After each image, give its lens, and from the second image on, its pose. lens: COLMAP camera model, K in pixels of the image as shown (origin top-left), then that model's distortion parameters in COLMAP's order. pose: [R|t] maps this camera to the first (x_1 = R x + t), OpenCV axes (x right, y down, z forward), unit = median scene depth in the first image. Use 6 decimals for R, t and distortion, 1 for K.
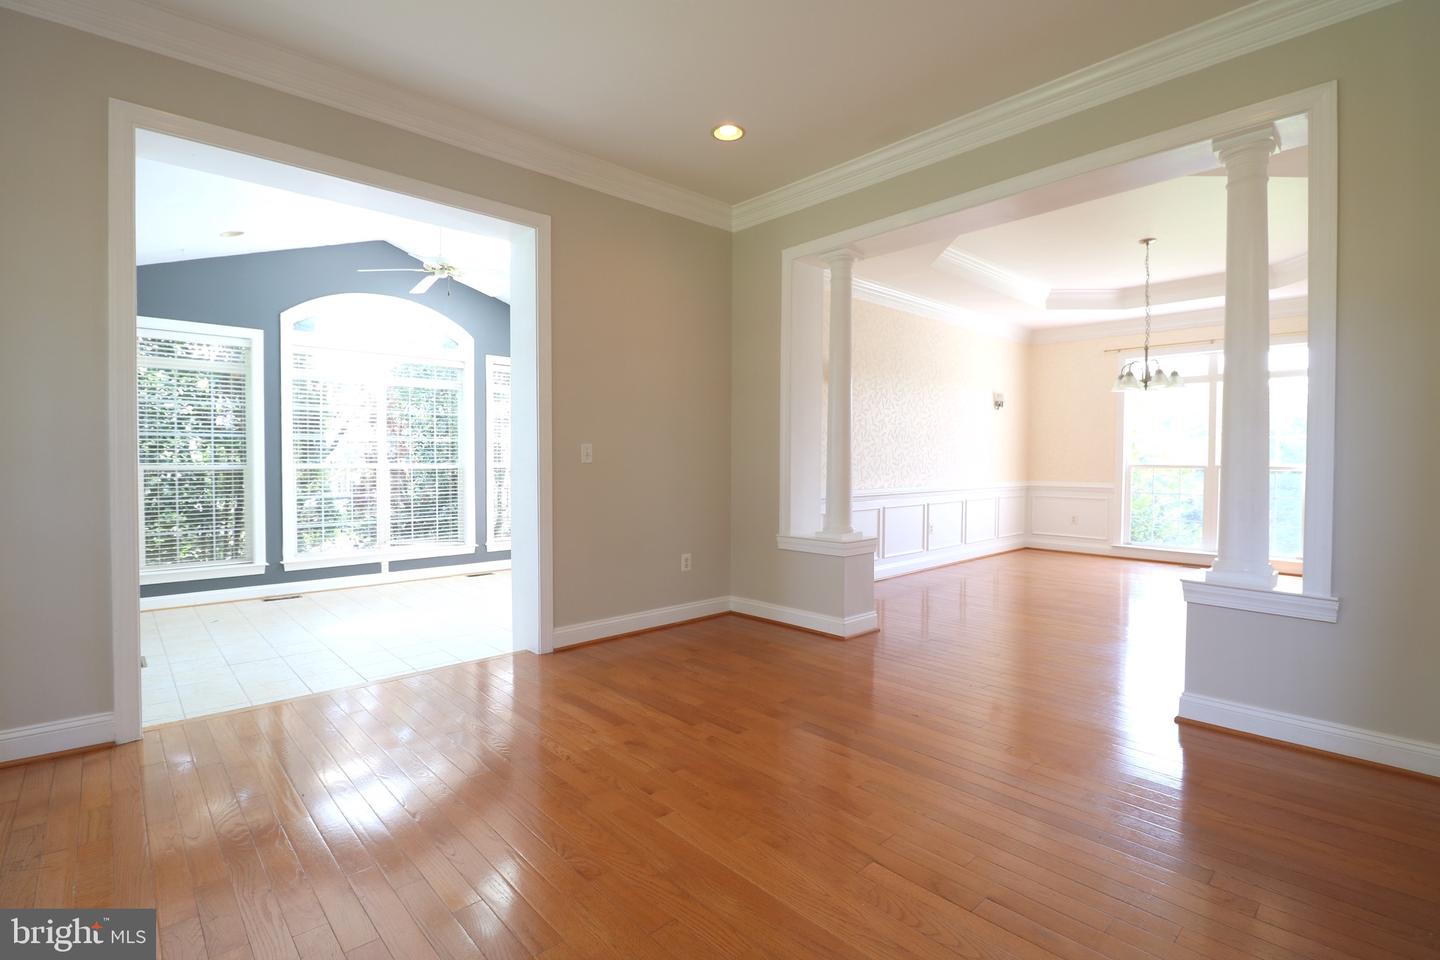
lens RADIAL K [[669.0, 0, 720.3], [0, 669.0, 476.5], [0, 0, 1]] dist [-0.010928, -0.001244]
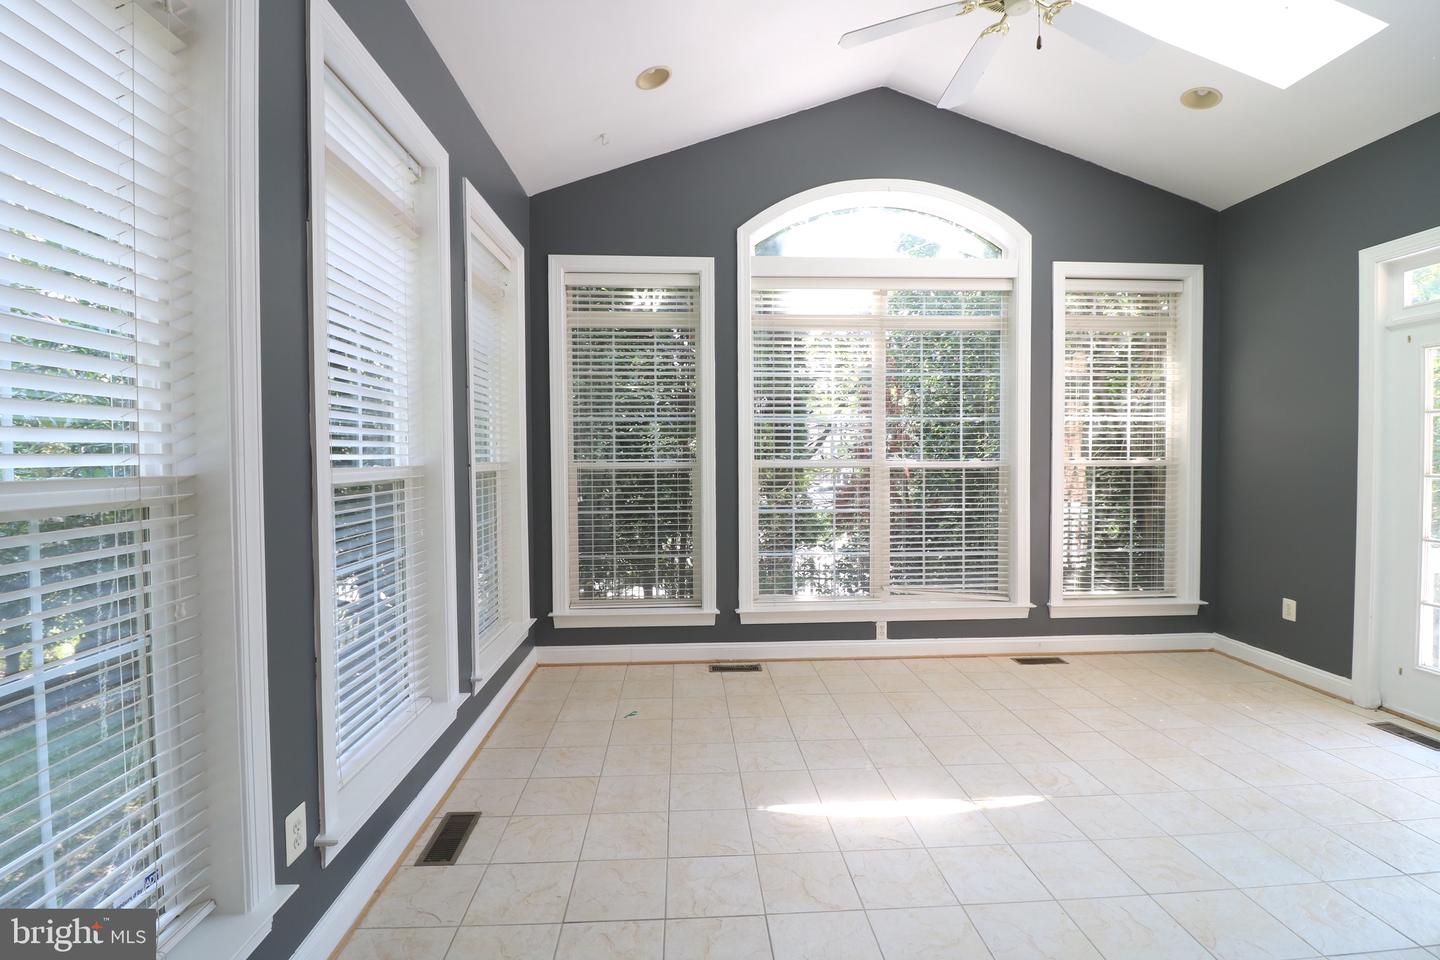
lens RADIAL K [[669.0, 0, 720.6], [0, 669.0, 474.6], [0, 0, 1]] dist [-0.010928, -0.001244]
pose [[0.772571, 0.010045, -0.634848, -0.226234], [-0.007532, 0.999949, 0.006656, -0.008133], [0.634883, -0.000361, 0.772608, 0.426979]]
